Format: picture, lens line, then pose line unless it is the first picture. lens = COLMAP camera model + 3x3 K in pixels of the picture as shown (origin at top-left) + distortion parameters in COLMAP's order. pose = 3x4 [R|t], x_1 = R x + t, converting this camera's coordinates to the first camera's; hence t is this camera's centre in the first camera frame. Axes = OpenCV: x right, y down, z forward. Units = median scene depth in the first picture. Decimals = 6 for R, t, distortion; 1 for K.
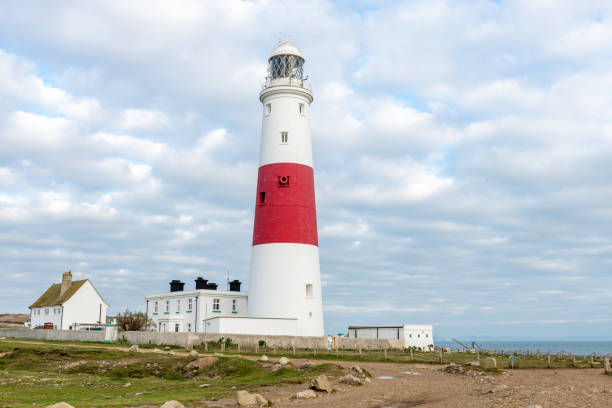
lens RADIAL K [[720.2, 0, 306.0], [0, 720.2, 204.0], [0, 0, 1]] dist [0.004747, -0.001478]
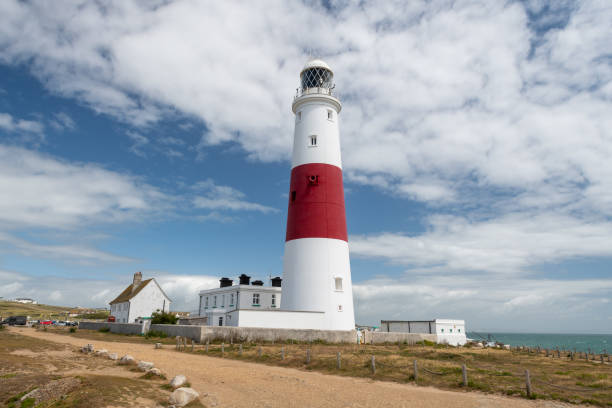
lens RADIAL K [[477.8, 0, 300.7], [0, 477.8, 205.5], [0, 0, 1]] dist [0.068215, 0.001599]
pose [[0.992127, -0.025469, -0.122620, 0.034292], [0.017581, 0.997731, -0.064985, 0.047719], [0.123997, 0.062317, 0.990324, 0.287172]]
